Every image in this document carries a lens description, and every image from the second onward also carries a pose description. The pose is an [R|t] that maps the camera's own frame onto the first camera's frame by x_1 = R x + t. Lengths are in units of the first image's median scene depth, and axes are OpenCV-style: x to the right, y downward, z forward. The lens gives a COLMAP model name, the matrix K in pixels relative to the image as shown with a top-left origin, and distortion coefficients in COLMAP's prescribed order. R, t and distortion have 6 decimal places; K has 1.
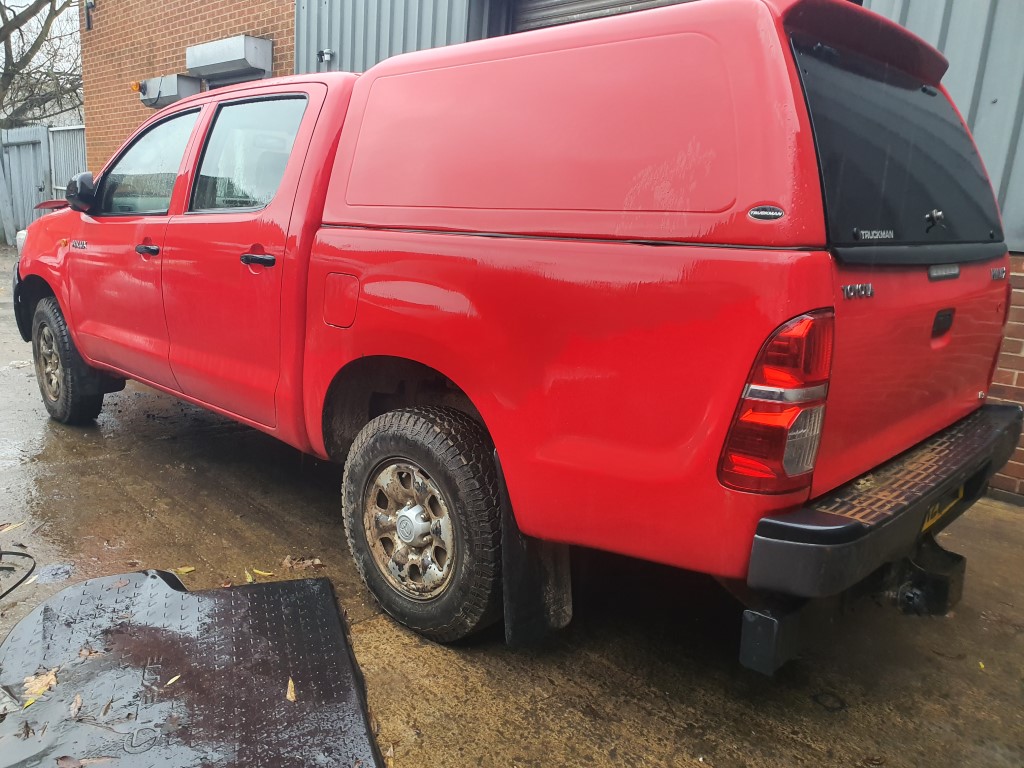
lens RADIAL K [[789.0, 0, 512.0], [0, 789.0, 384.0], [0, 0, 1]] dist [0.035816, -0.006790]
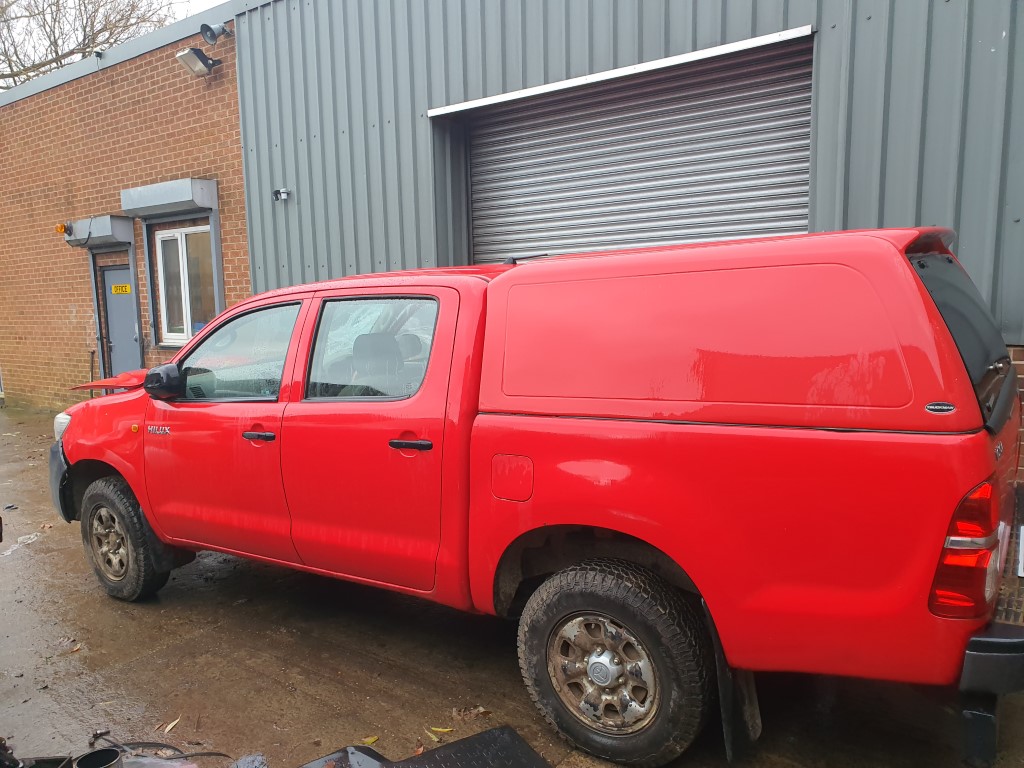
lens RADIAL K [[785.8, 0, 512.0], [0, 785.8, 384.0], [0, 0, 1]] dist [0.014943, -0.000900]
pose [[0.981423, -0.114938, 0.153616, -0.364242], [0.126992, 0.989354, -0.071072, -0.155685], [-0.143811, 0.089260, 0.985571, -0.130420]]
